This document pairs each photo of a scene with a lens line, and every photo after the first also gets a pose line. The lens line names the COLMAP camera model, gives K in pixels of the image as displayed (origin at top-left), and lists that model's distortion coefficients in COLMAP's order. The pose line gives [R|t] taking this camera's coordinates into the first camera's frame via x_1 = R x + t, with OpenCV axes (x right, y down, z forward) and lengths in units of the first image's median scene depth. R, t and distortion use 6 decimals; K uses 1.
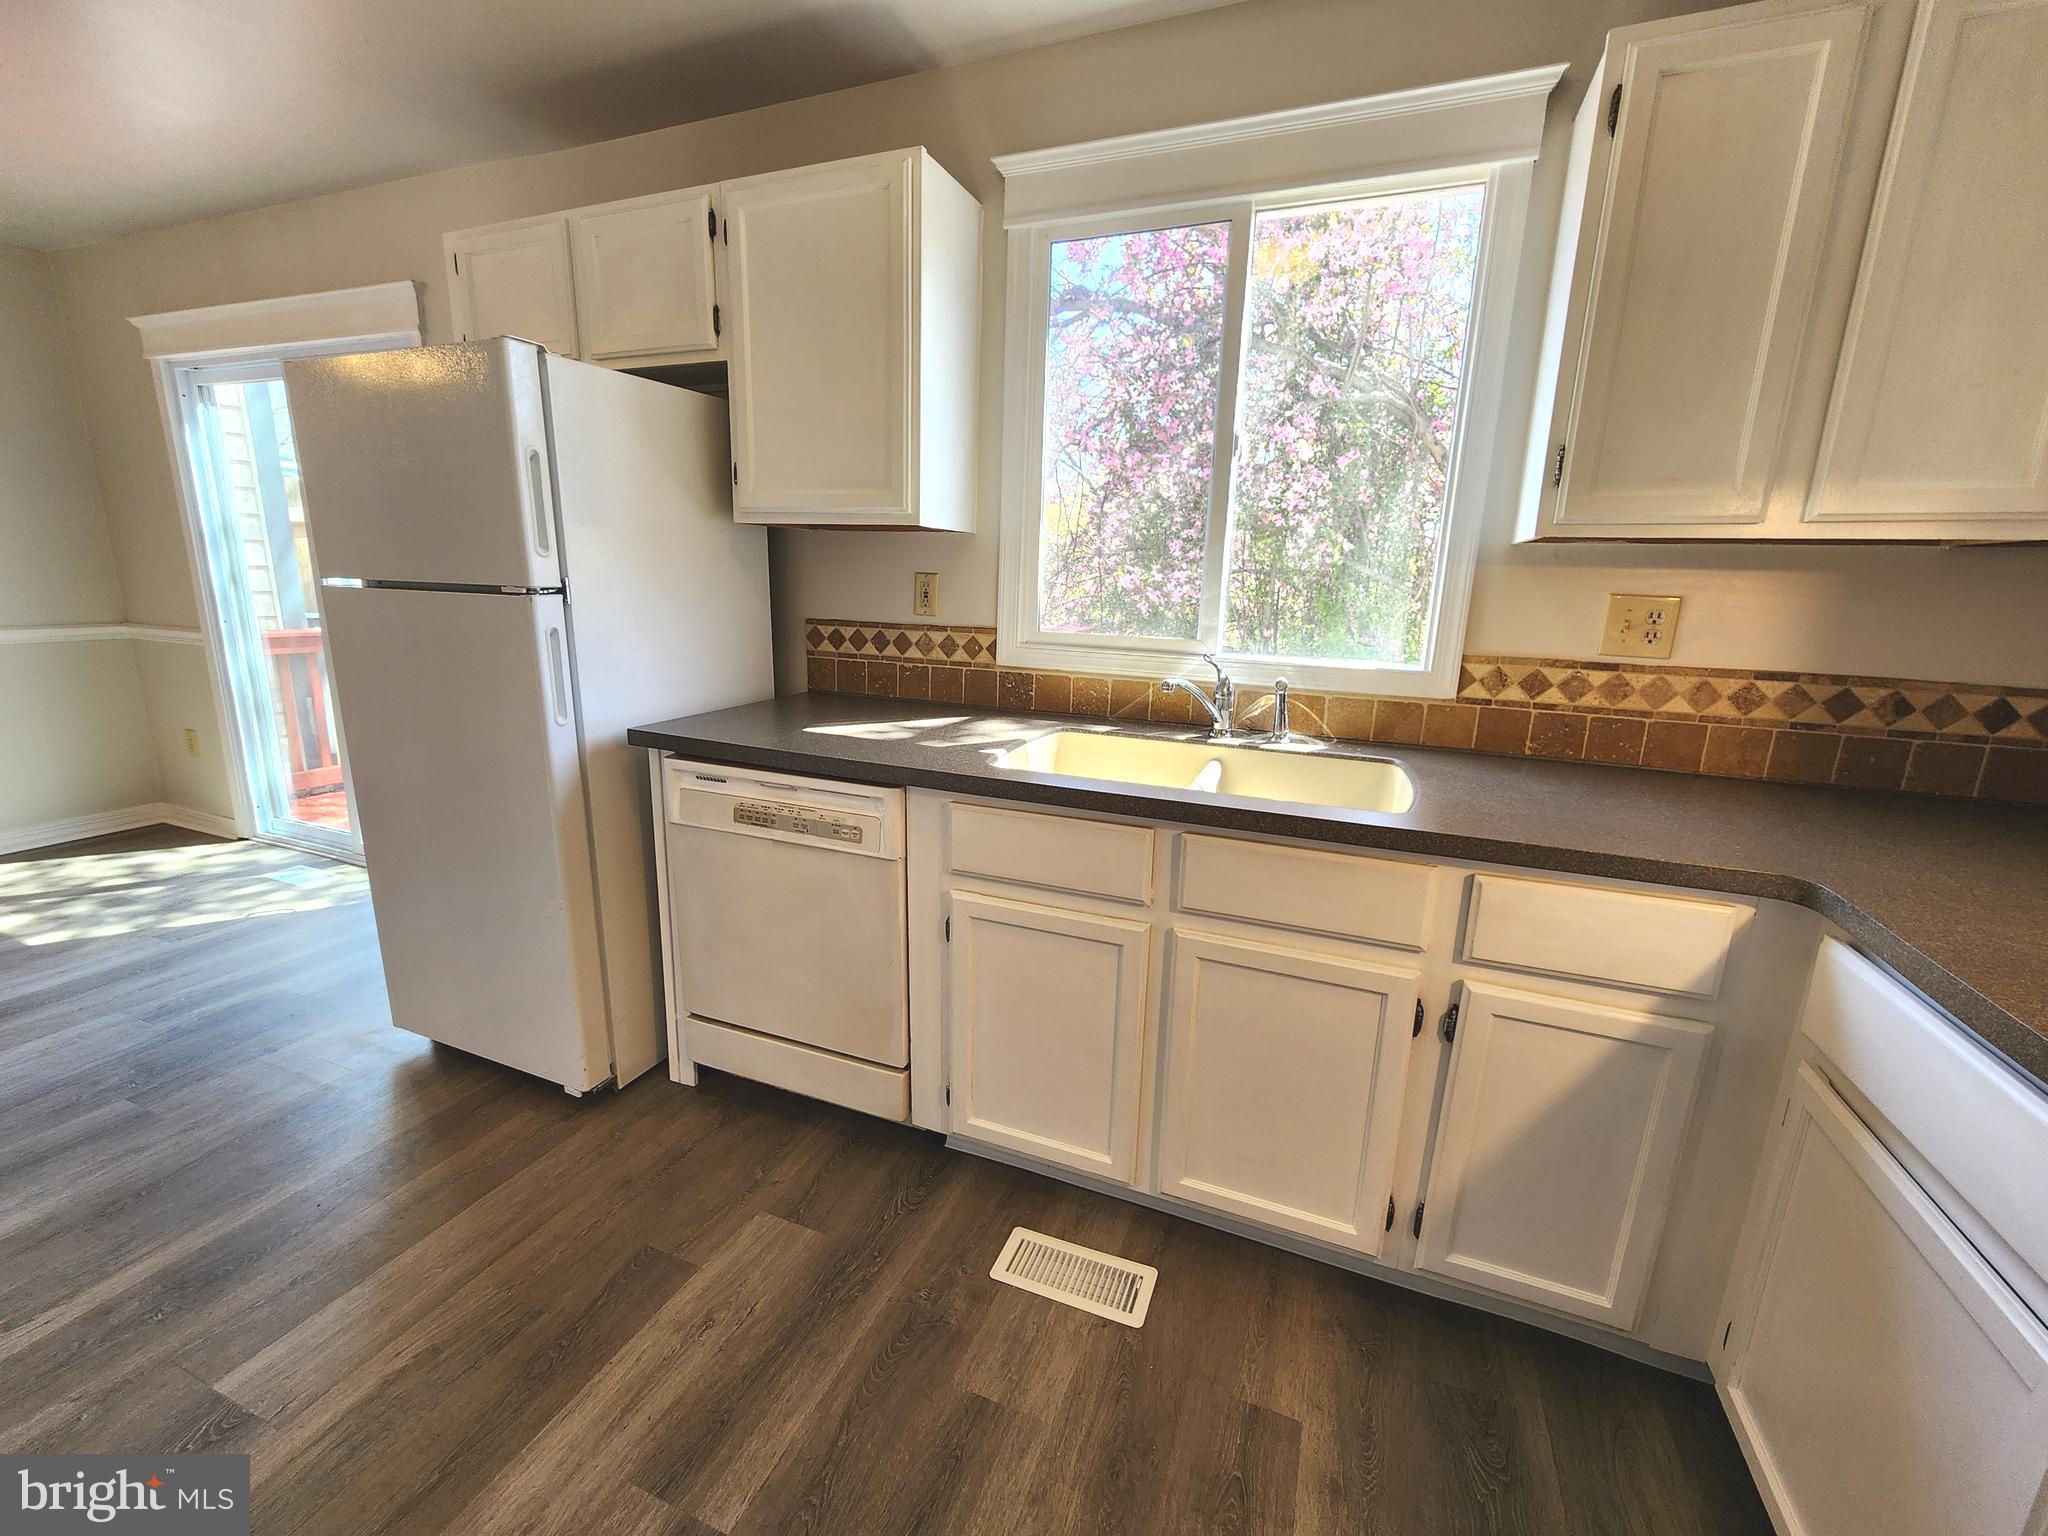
lens RADIAL K [[843.2, 0, 1021.0], [0, 843.2, 768.1], [0, 0, 1]] dist [0.000405, 0.000578]
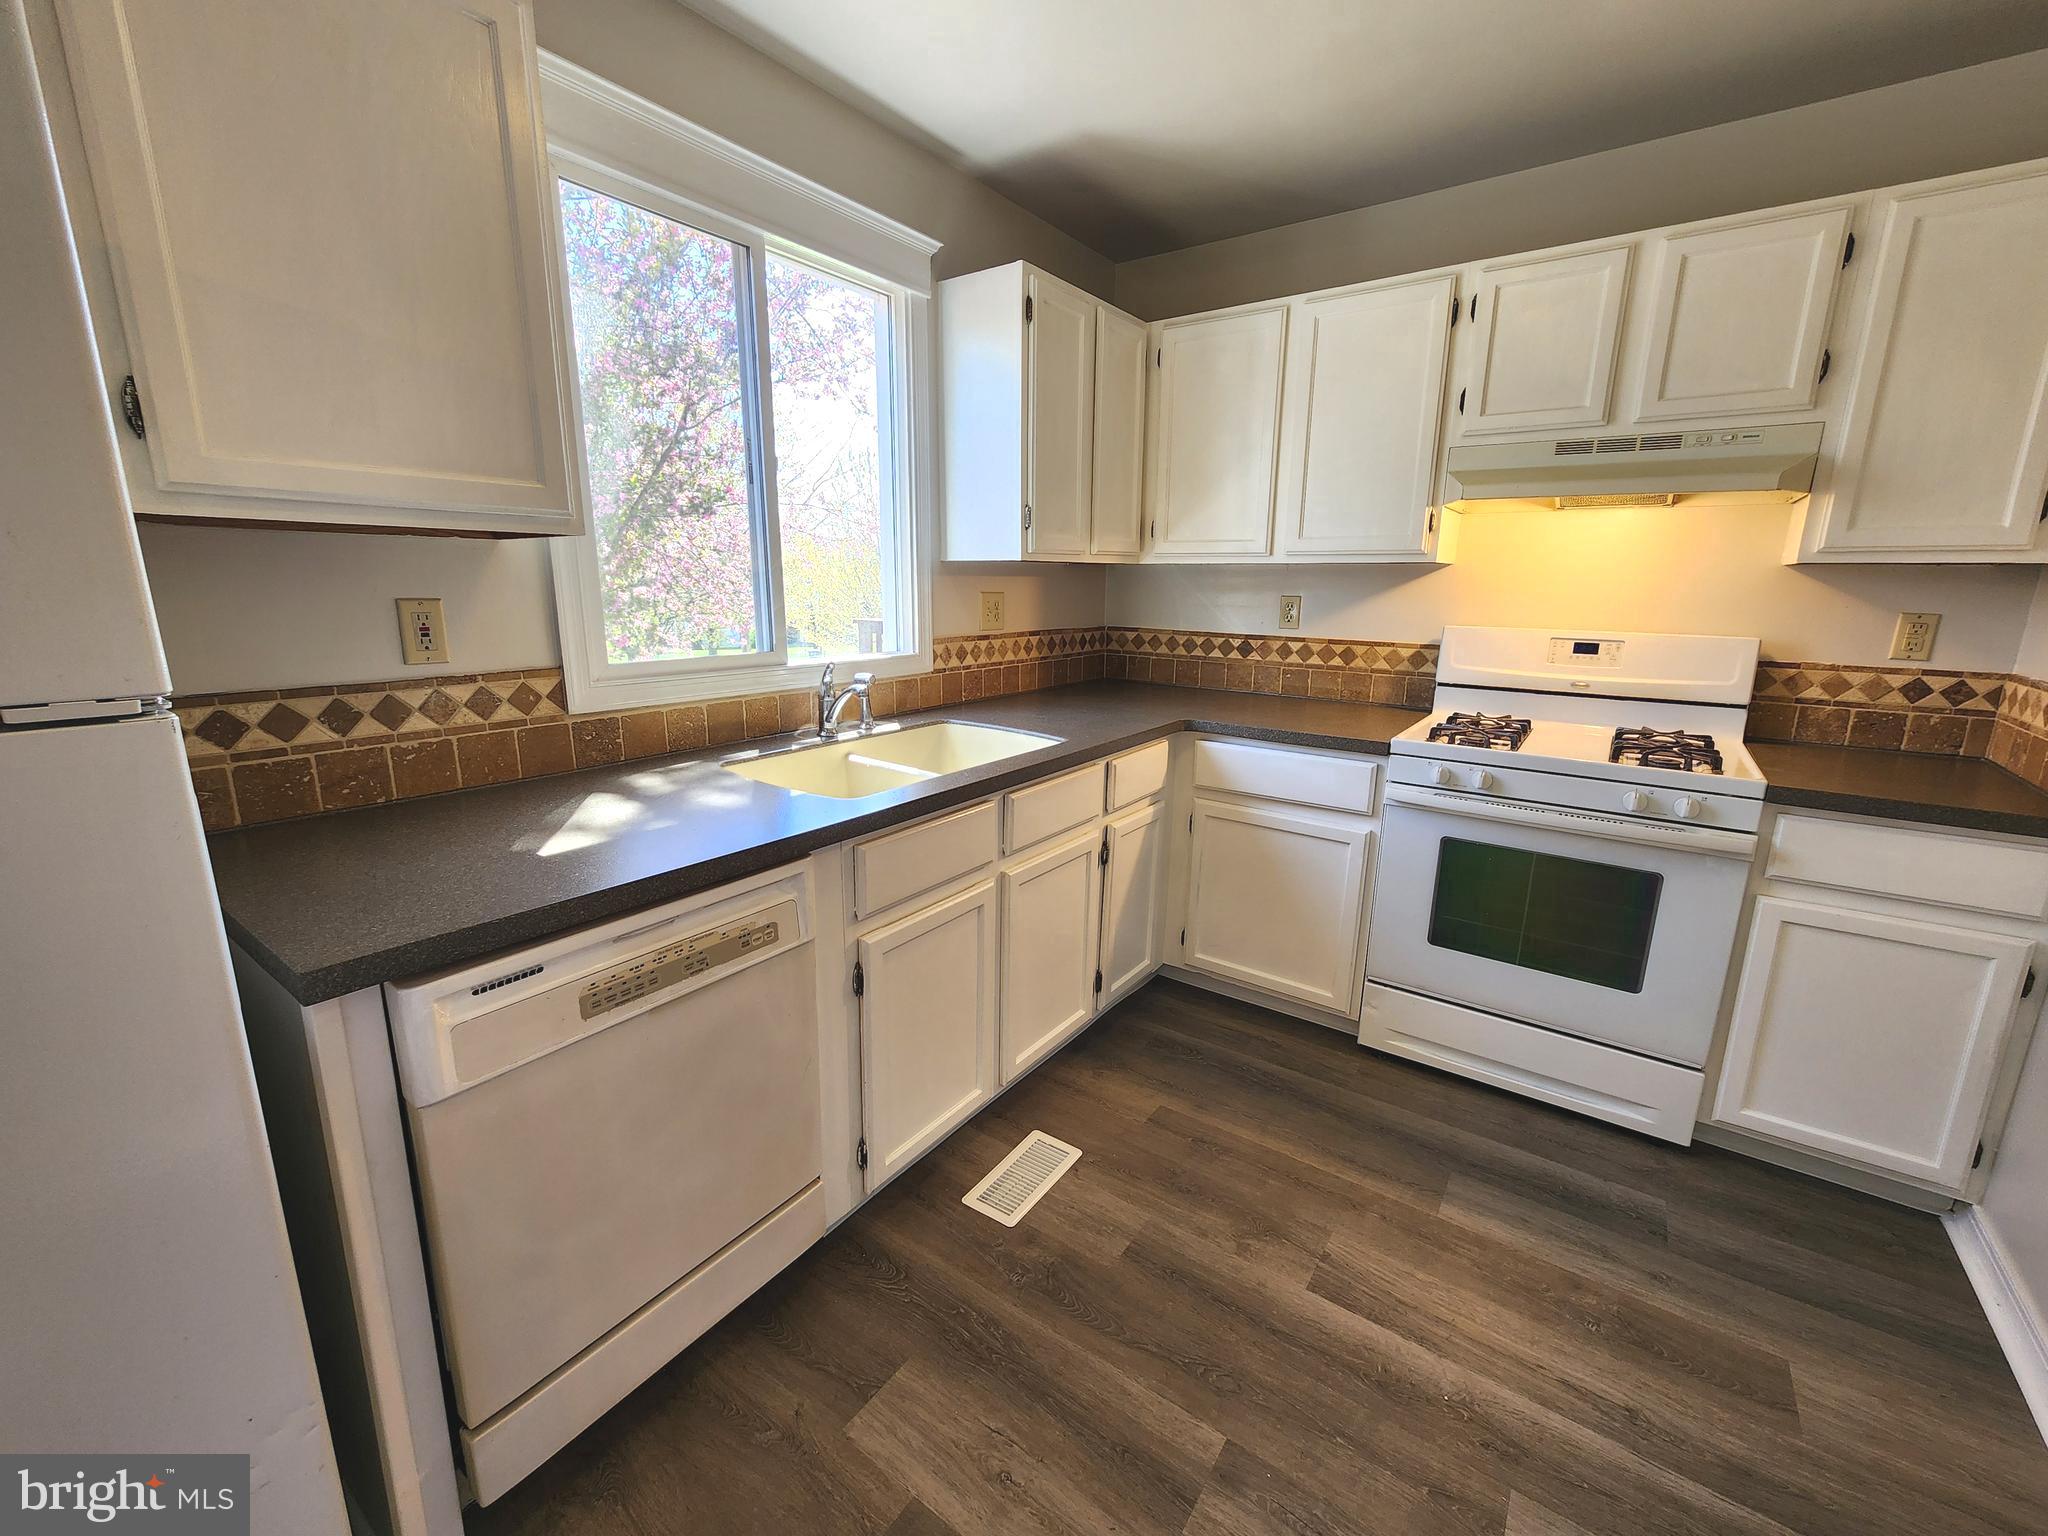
lens RADIAL K [[836.8, 0, 1027.5], [0, 836.8, 768.8], [0, 0, 1]] dist [0.001118, 0.000252]
pose [[0.235163, -0.241376, 0.941507, -0.847254], [0.217020, 0.957257, 0.191209, -0.168920], [-0.947418, 0.159361, 0.277494, 0.526238]]
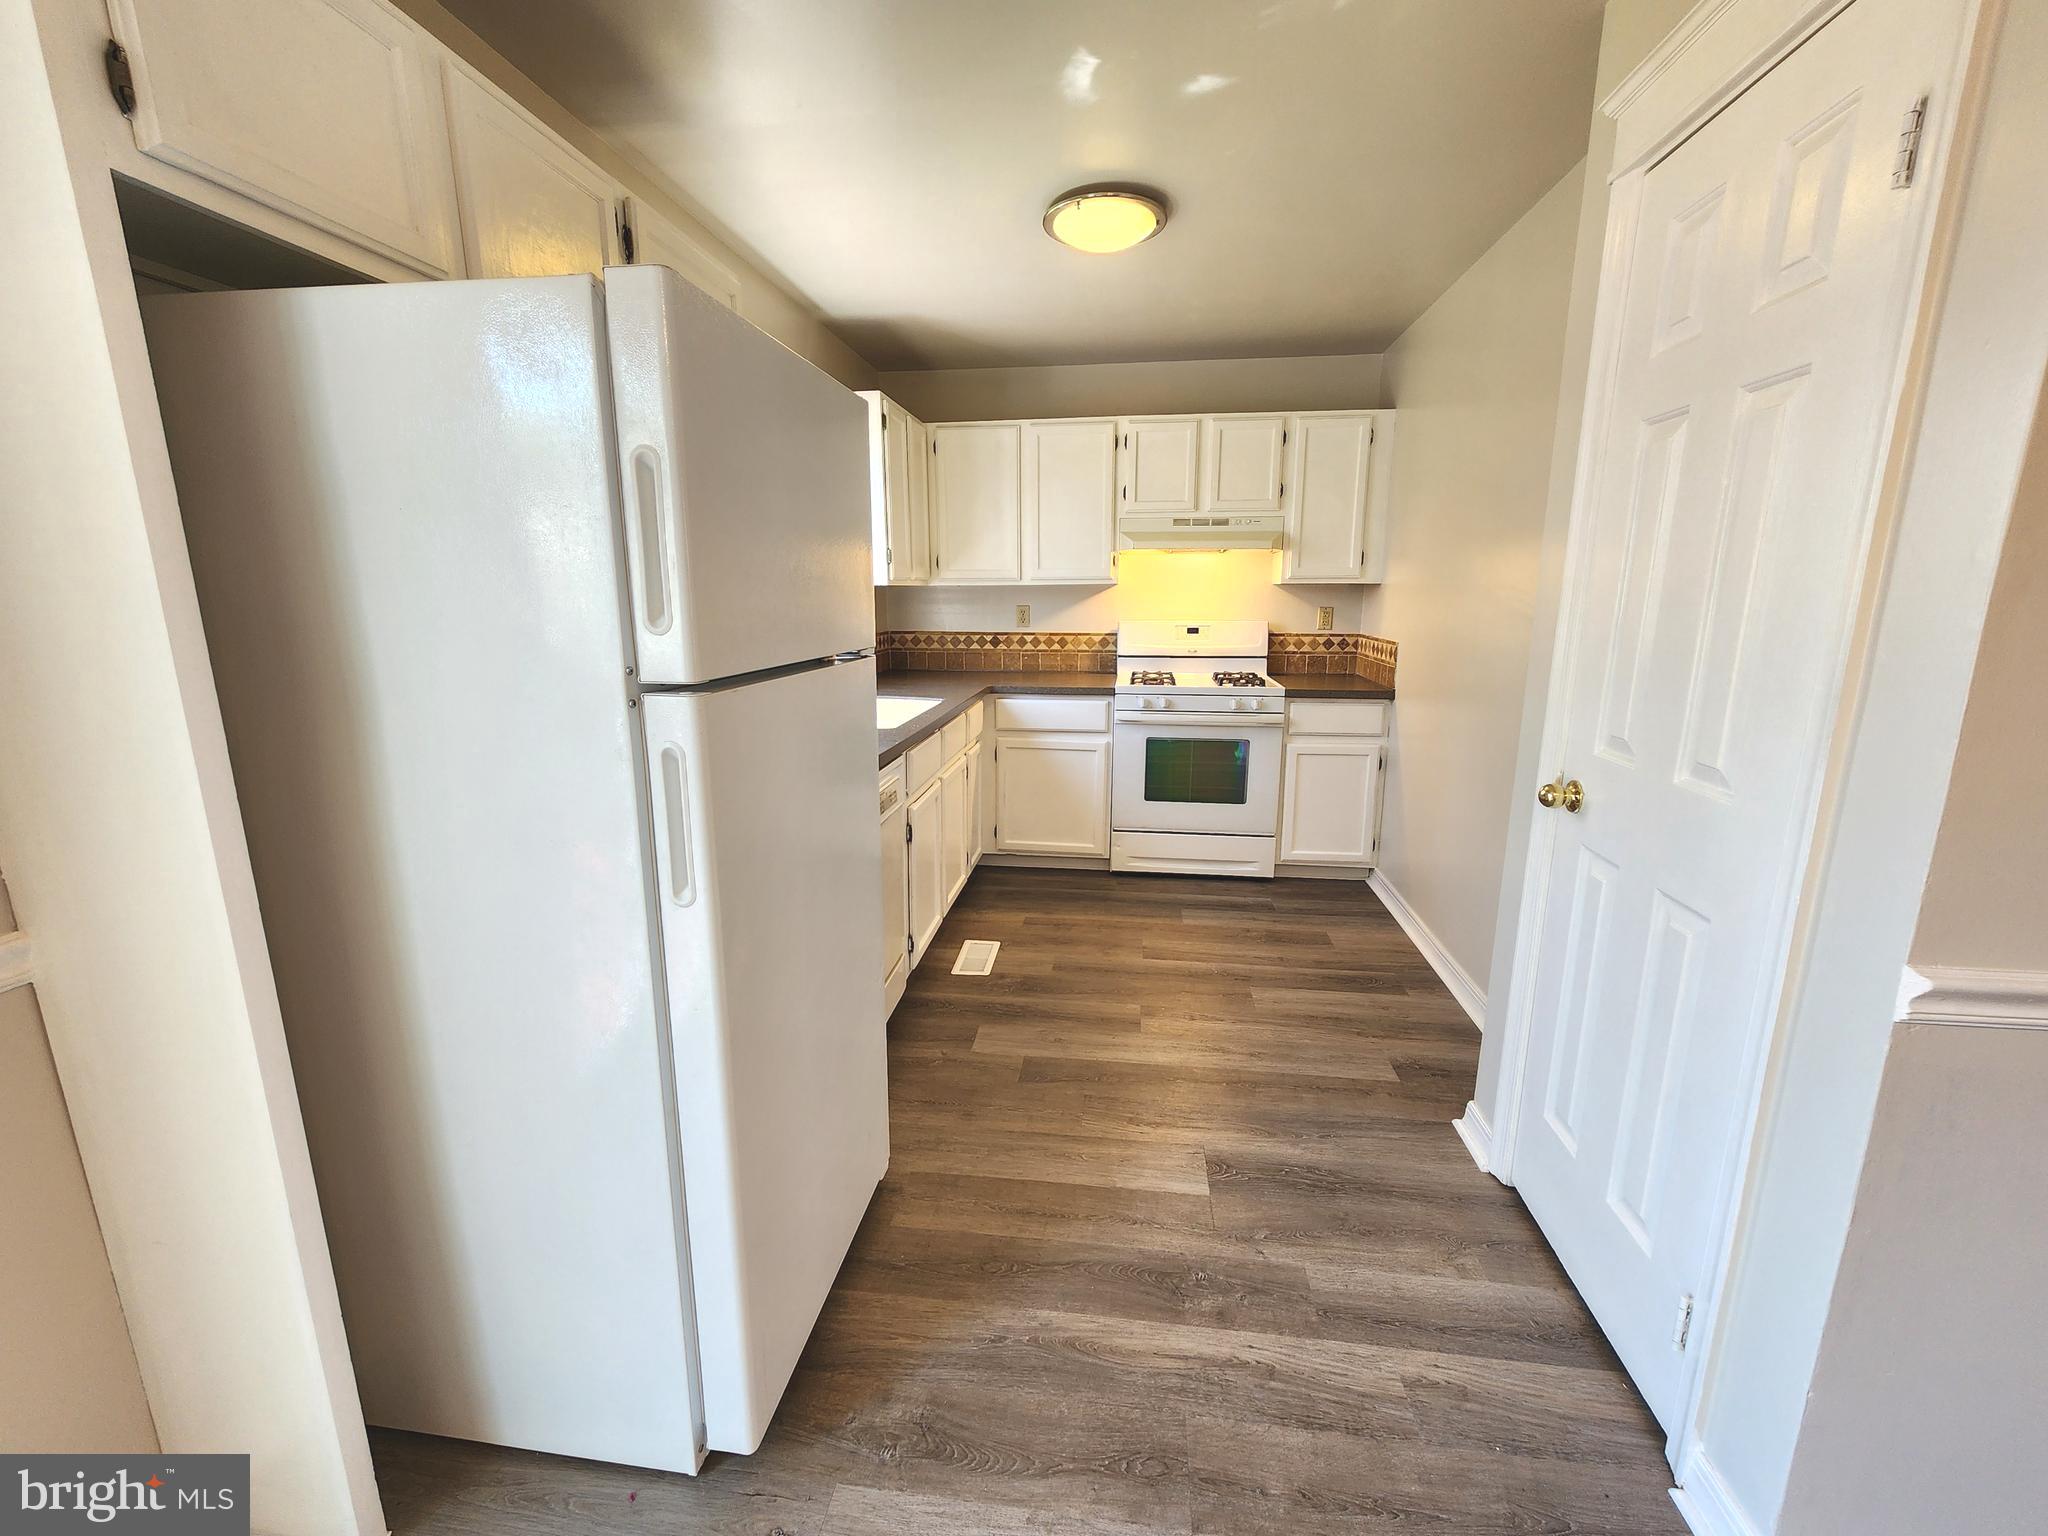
lens RADIAL K [[830.2, 0, 1024.0], [0, 830.2, 768.0], [0, 0, 1]] dist [0.000227, 0.000168]
pose [[-0.248849, -0.225044, 0.942035, -1.568245], [0.216680, 0.935044, 0.280612, -0.313780], [-0.943993, 0.273951, -0.183922, 1.041706]]
